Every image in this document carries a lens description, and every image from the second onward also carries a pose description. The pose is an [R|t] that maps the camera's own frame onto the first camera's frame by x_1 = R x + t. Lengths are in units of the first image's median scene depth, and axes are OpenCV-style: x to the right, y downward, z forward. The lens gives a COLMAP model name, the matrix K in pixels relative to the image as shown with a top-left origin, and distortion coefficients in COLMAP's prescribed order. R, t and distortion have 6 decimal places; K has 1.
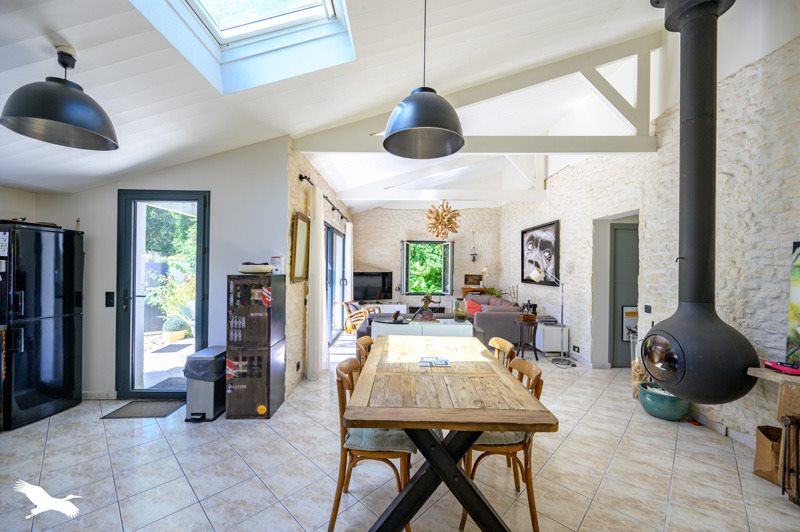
lens RADIAL K [[303.6, 0, 400.0], [0, 303.6, 266.0], [0, 0, 1]] dist [0.000580, 0.000056]
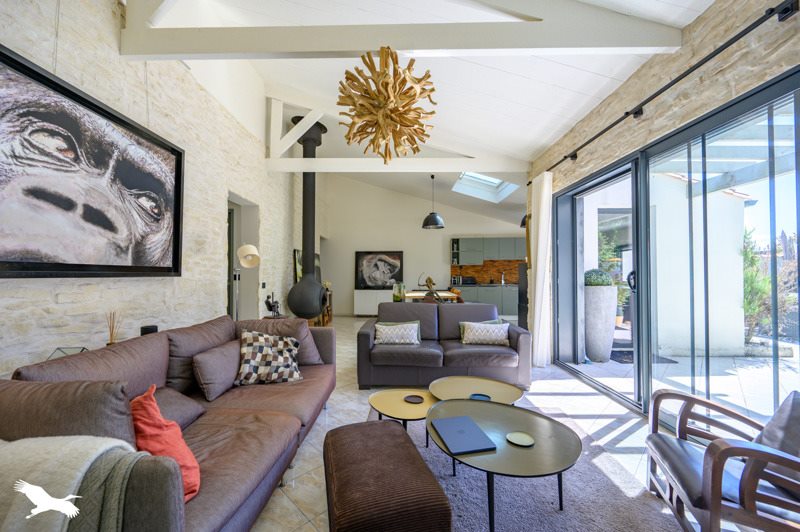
lens RADIAL K [[303.6, 0, 400.0], [0, 303.6, 266.0], [0, 0, 1]] dist [0.000580, 0.000056]
pose [[-0.999684, -0.017372, 0.018188, 0.138632], [-0.018021, 0.999183, -0.036164, 0.065534], [-0.017545, -0.036480, -0.999180, 1.607763]]
